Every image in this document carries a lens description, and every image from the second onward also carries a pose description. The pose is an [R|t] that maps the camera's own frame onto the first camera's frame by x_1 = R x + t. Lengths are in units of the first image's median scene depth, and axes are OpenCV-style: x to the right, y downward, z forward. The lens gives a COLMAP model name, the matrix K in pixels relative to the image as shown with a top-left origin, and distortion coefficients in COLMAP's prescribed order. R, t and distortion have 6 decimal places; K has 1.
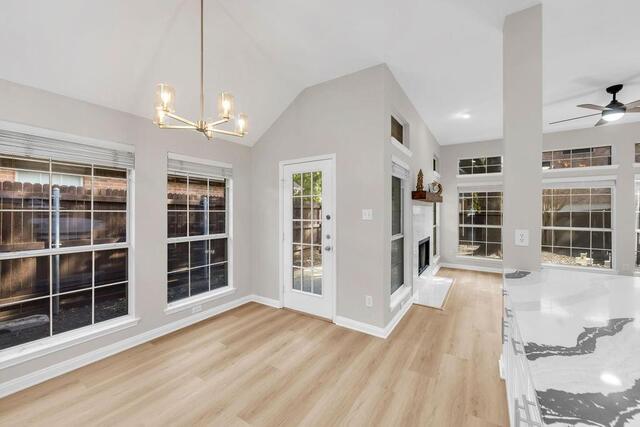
lens RADIAL K [[253.4, 0, 326.7], [0, 253.4, 212.9], [0, 0, 1]] dist [-0.002132, -0.000975]
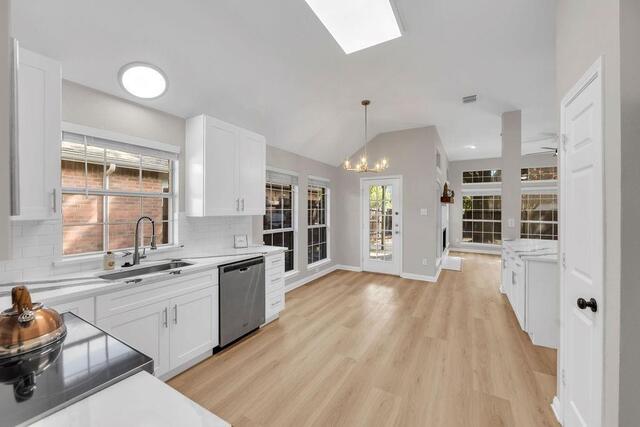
lens RADIAL K [[253.4, 0, 328.7], [0, 253.4, 209.6], [0, 0, 1]] dist [-0.002132, -0.000975]
pose [[0.998594, 0.001083, 0.053002, -0.392957], [-0.000745, 0.999979, -0.006402, 0.002235], [-0.053008, 0.006353, 0.998574, -0.467793]]
